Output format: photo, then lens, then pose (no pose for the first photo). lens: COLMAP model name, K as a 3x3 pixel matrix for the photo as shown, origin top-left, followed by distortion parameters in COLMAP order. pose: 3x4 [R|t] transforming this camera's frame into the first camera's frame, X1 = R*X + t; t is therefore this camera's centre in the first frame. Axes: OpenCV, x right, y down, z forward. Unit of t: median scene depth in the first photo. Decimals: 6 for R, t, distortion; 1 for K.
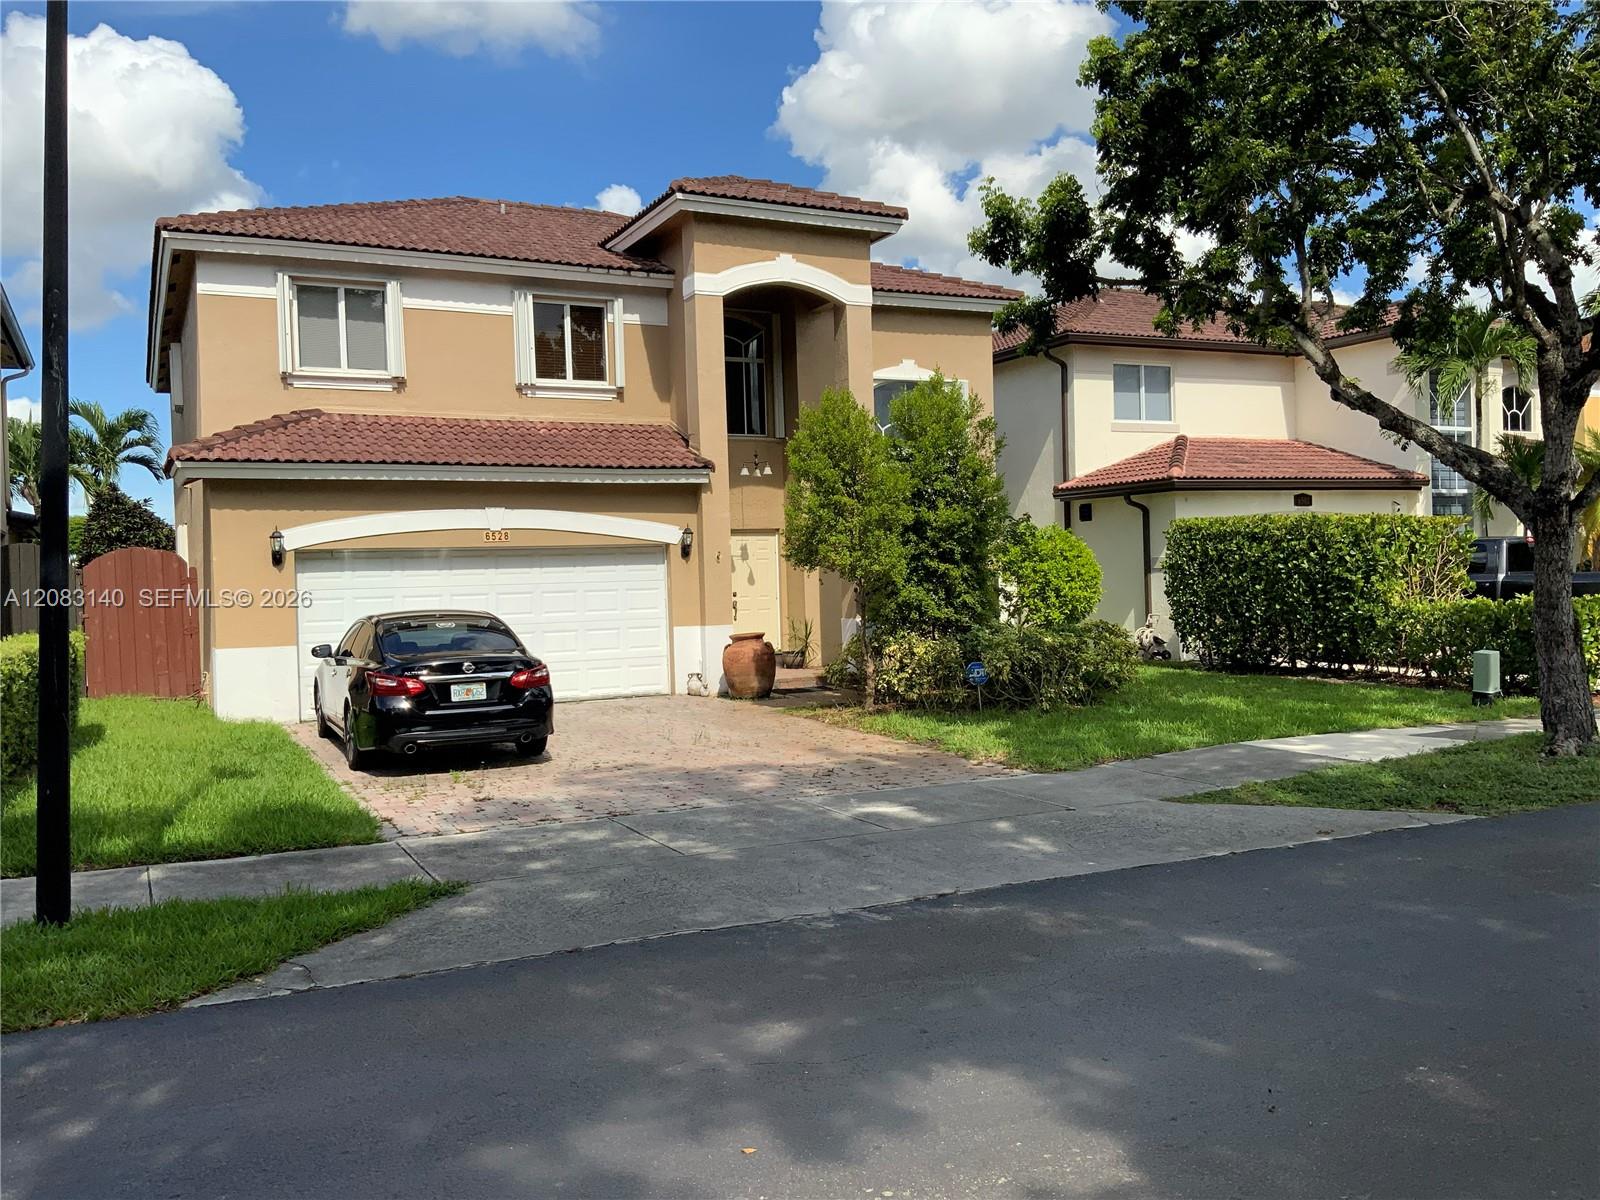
lens RADIAL K [[1334.1, 0, 794.8], [0, 1334.1, 603.3], [0, 0, 1]] dist [0.002439, -0.006495]
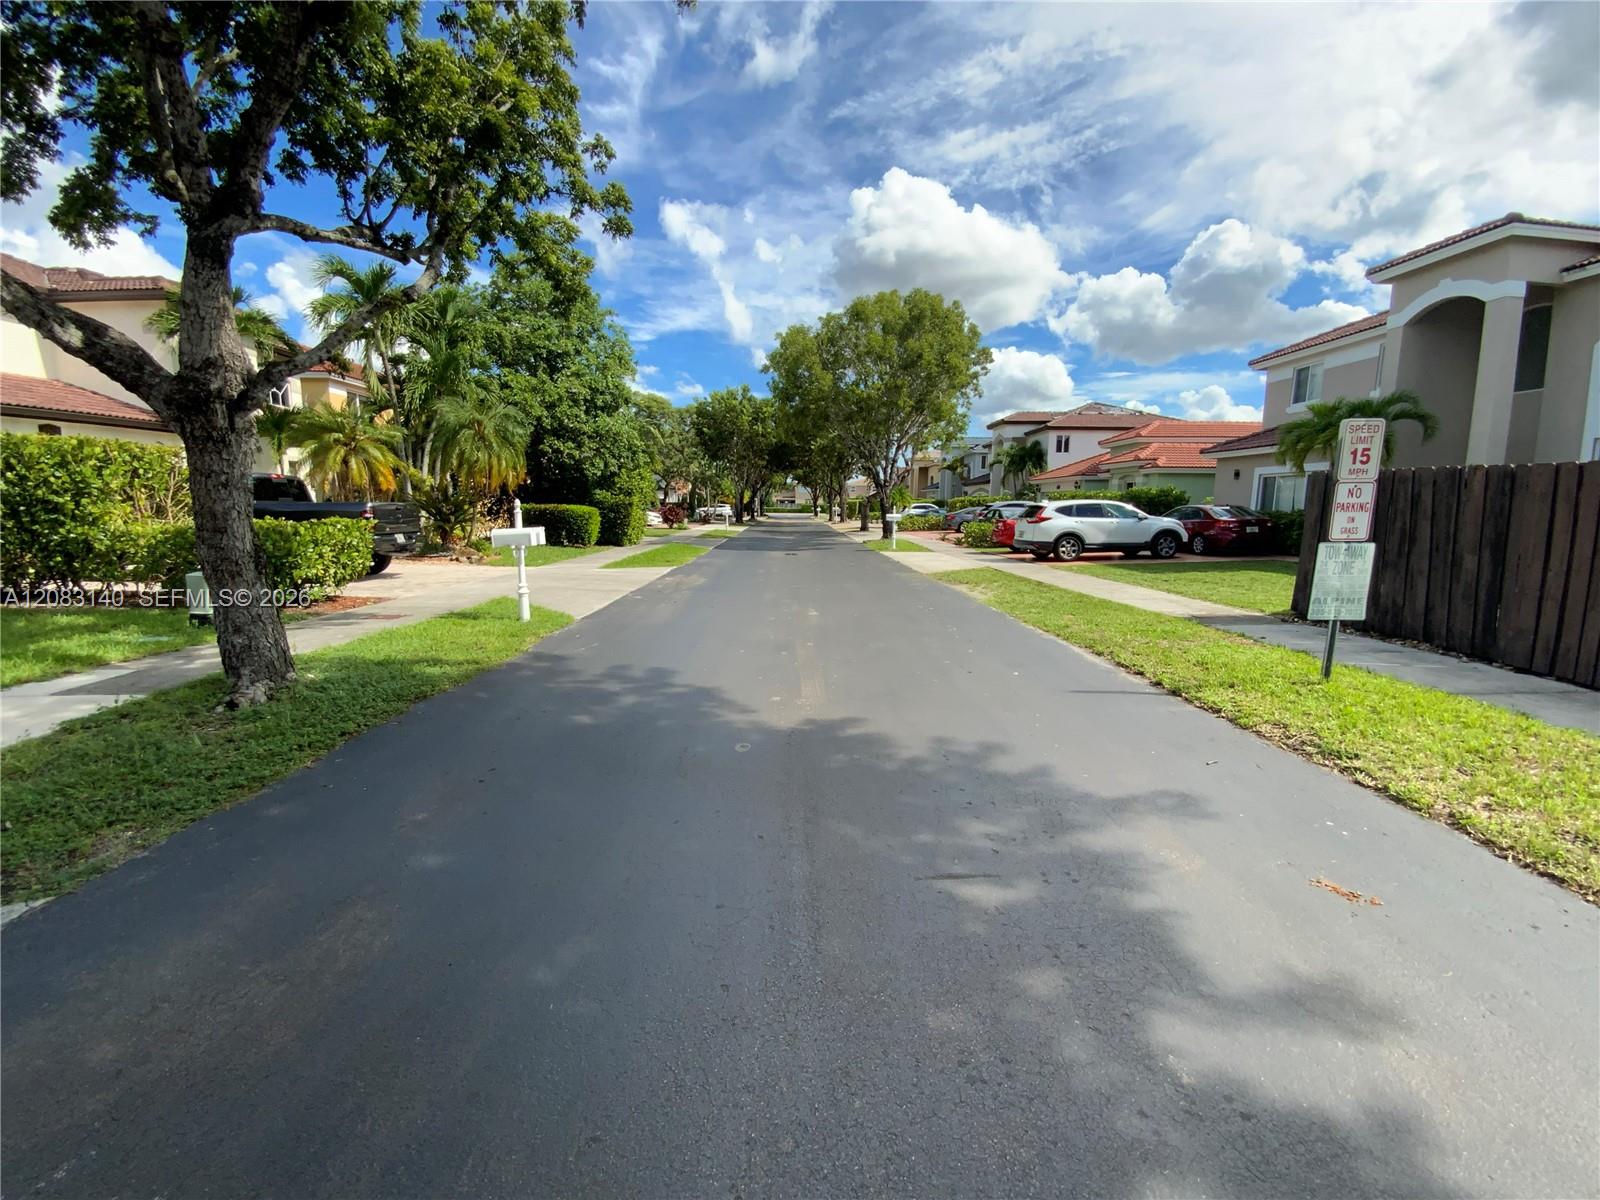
lens RADIAL K [[649.2, 0, 793.1], [0, 649.2, 594.2], [0, 0, 1]] dist [0.003784, -0.005267]
pose [[0.433748, -0.092771, 0.896246, 0.223672], [-0.000683, 0.994651, 0.103287, 0.000078], [-0.901034, -0.045413, 0.431364, 0.315162]]
